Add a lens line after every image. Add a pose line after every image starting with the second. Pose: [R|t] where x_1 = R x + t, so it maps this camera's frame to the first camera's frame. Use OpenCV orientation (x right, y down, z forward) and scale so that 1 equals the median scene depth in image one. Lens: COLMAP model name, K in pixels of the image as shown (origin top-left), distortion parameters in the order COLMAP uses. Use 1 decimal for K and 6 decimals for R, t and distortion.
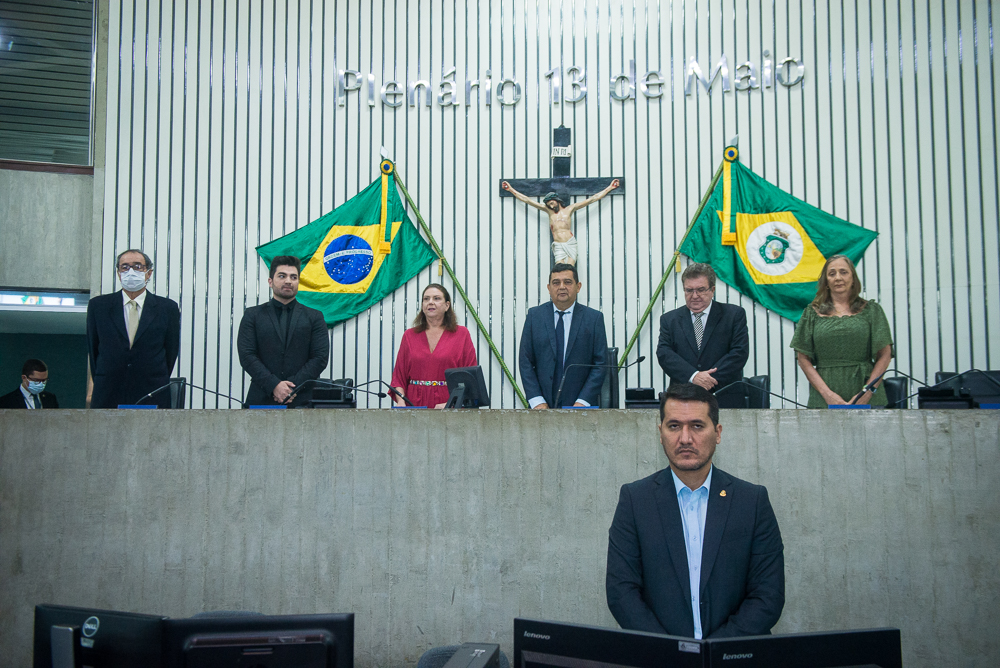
lens RADIAL K [[972.4, 0, 502.4], [0, 972.4, 335.5], [0, 0, 1]] dist [0.039949, 0.000000]
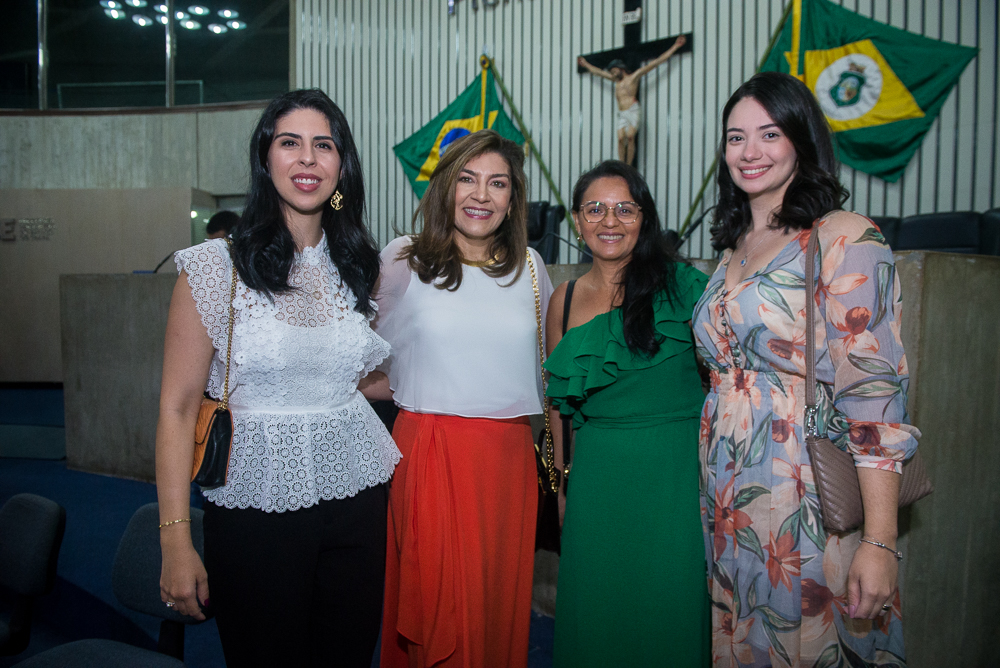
lens RADIAL K [[687.3, 0, 500.9], [0, 687.3, 342.5], [0, 0, 1]] dist [-0.058570, 0.003448]
pose [[0.859365, 0.044698, -0.509405, 0.315750], [0.031546, 0.989641, 0.140055, 0.036683], [0.510389, -0.136428, 0.849053, 0.316174]]
